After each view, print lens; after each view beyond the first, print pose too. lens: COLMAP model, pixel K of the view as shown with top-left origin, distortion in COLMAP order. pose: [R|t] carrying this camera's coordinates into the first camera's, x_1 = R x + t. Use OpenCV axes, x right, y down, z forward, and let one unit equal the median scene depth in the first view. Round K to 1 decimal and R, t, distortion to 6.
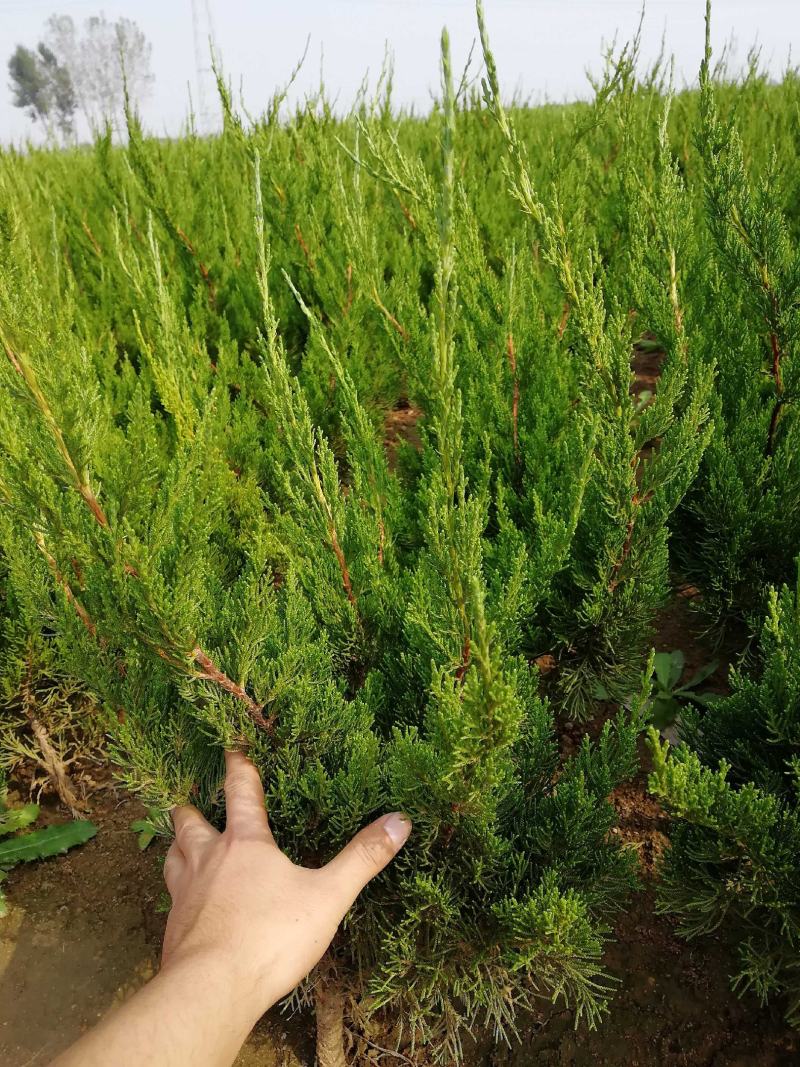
lens RADIAL K [[895.5, 0, 402.8], [0, 895.5, 532.9], [0, 0, 1]] dist [0.009581, 0.023786]
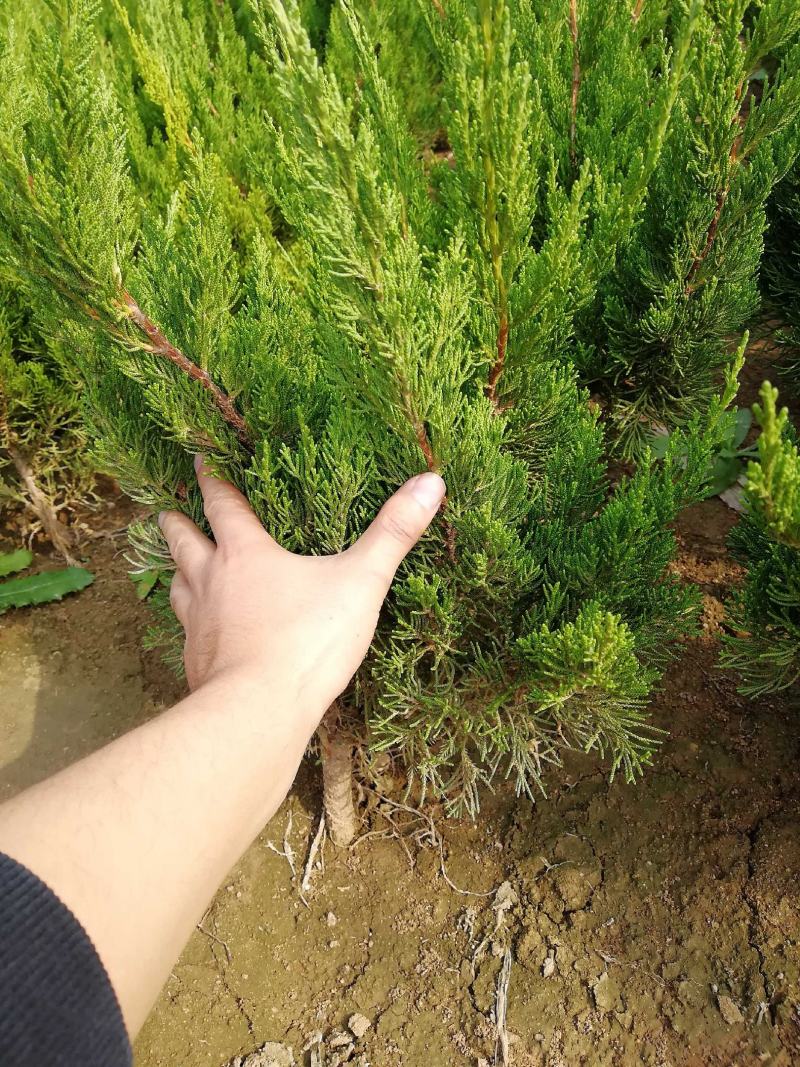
lens RADIAL K [[865.5, 0, 400.0], [0, 865.5, 533.5], [0, 0, 1]] dist [-0.003262, 0.029184]
pose [[0.998550, 0.021604, -0.049310, 0.017235], [-0.010950, 0.978303, 0.206889, 0.102713], [0.052709, -0.206049, 0.977121, 0.165018]]
